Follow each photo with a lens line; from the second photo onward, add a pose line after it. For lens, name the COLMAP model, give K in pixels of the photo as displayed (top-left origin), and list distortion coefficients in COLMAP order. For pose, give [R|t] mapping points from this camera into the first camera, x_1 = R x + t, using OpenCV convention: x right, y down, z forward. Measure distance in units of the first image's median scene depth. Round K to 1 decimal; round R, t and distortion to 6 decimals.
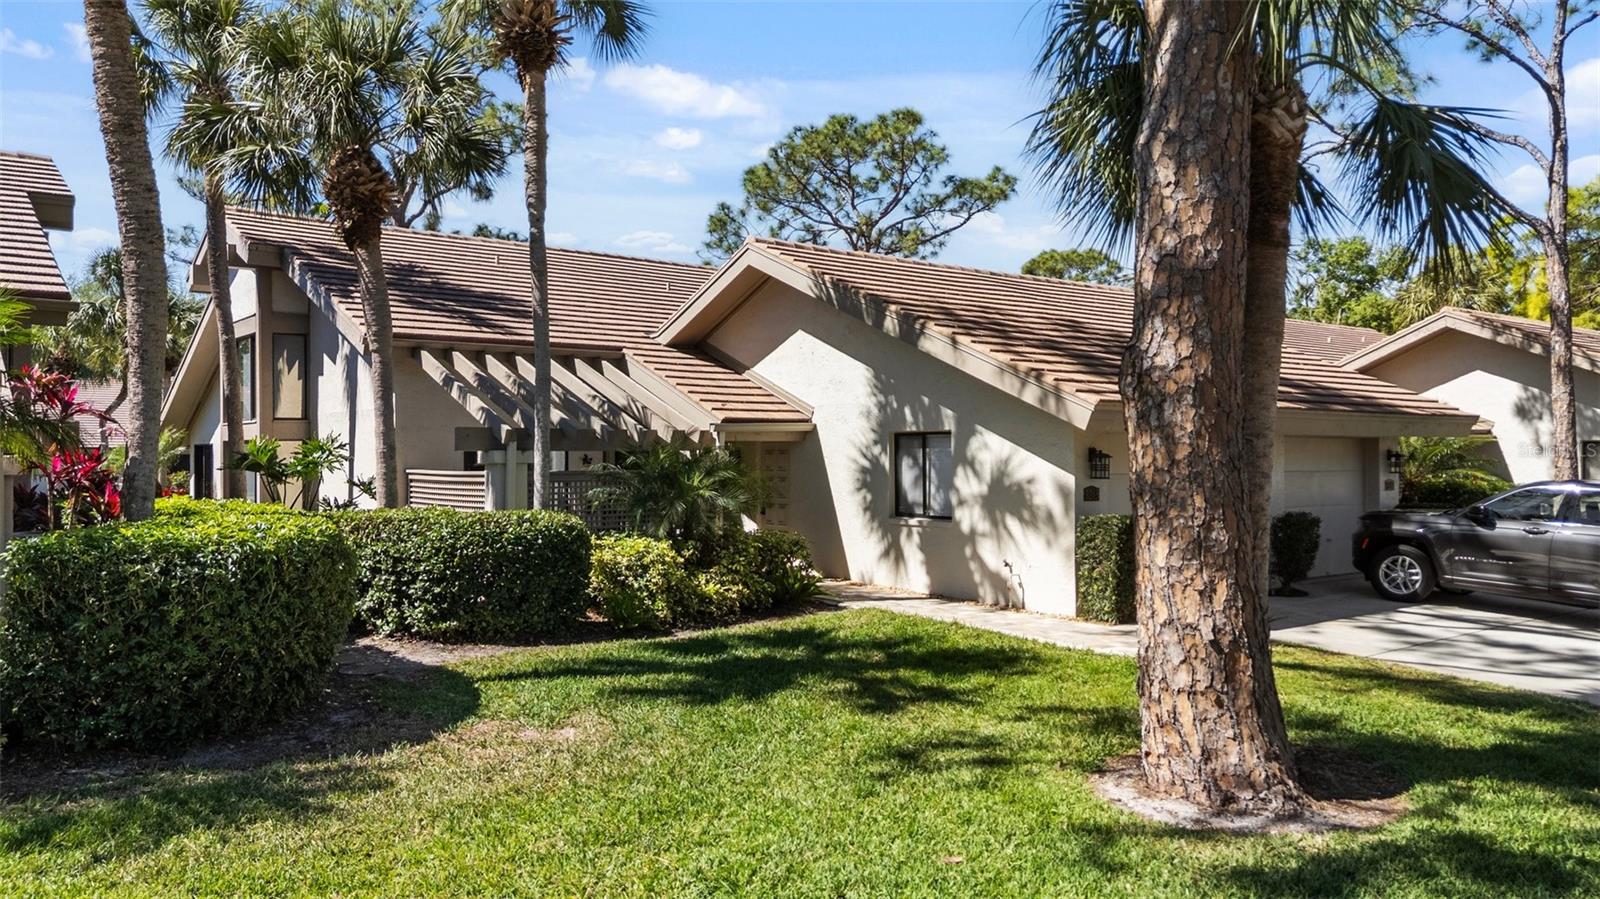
lens RADIAL K [[1248.3, 0, 806.5], [0, 1248.3, 451.0], [0, 0, 1]] dist [0.009357, 0.014020]
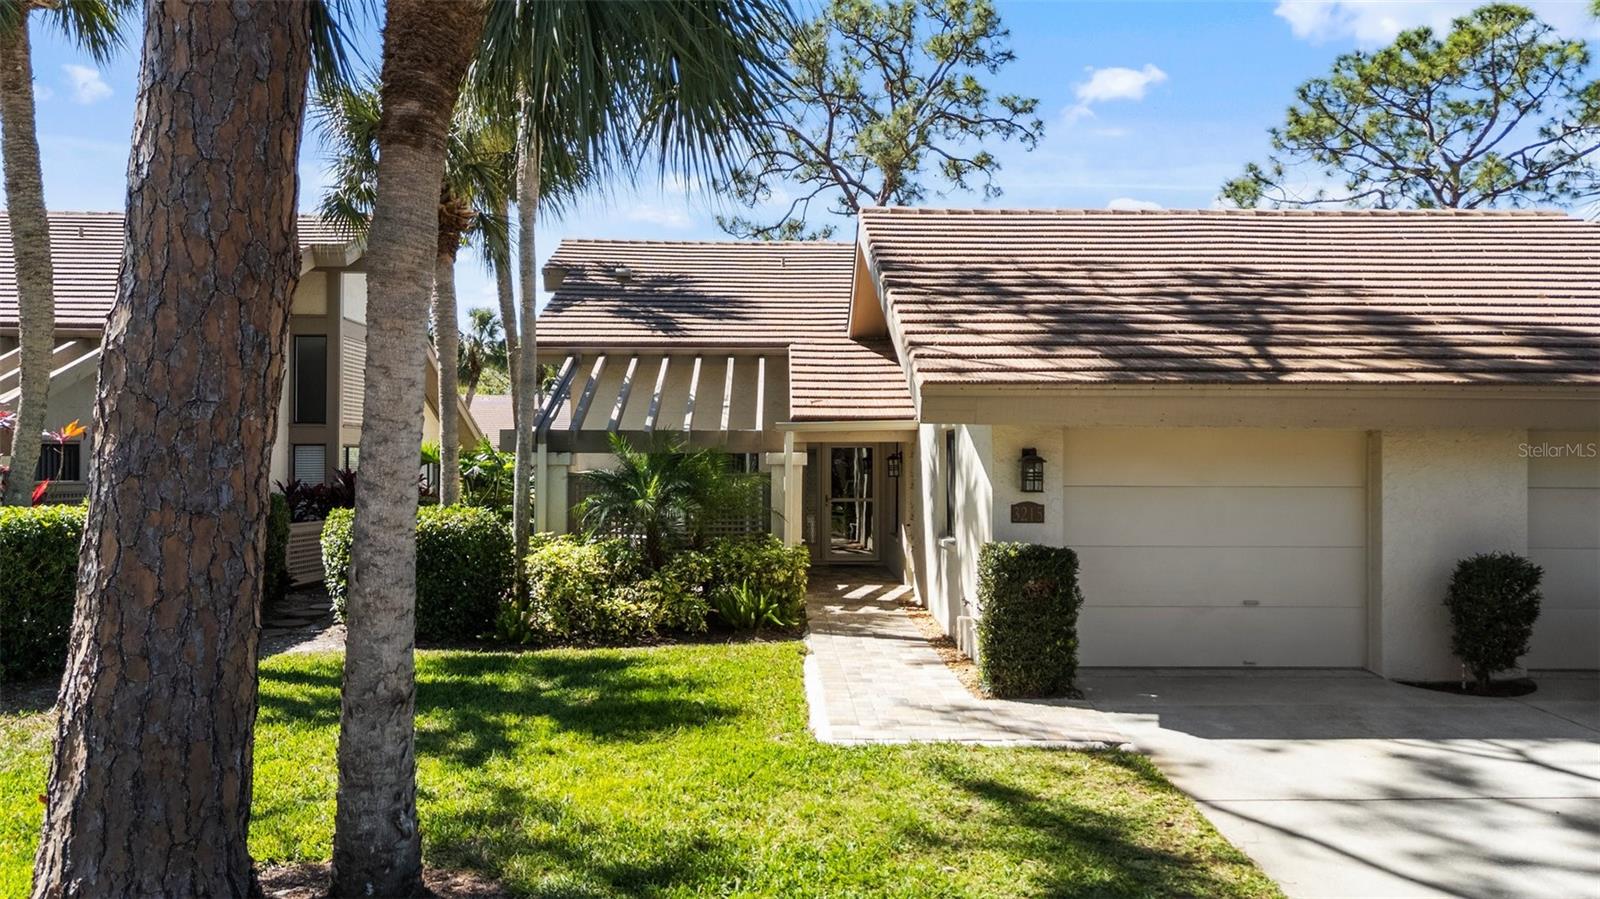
lens RADIAL K [[1248.3, 0, 806.5], [0, 1248.3, 451.0], [0, 0, 1]] dist [0.009357, 0.014020]
pose [[0.783928, -0.001554, -0.620850, 0.507751], [0.000262, 0.999998, -0.002172, 0.000232], [0.620852, 0.001540, 0.783926, 0.315875]]
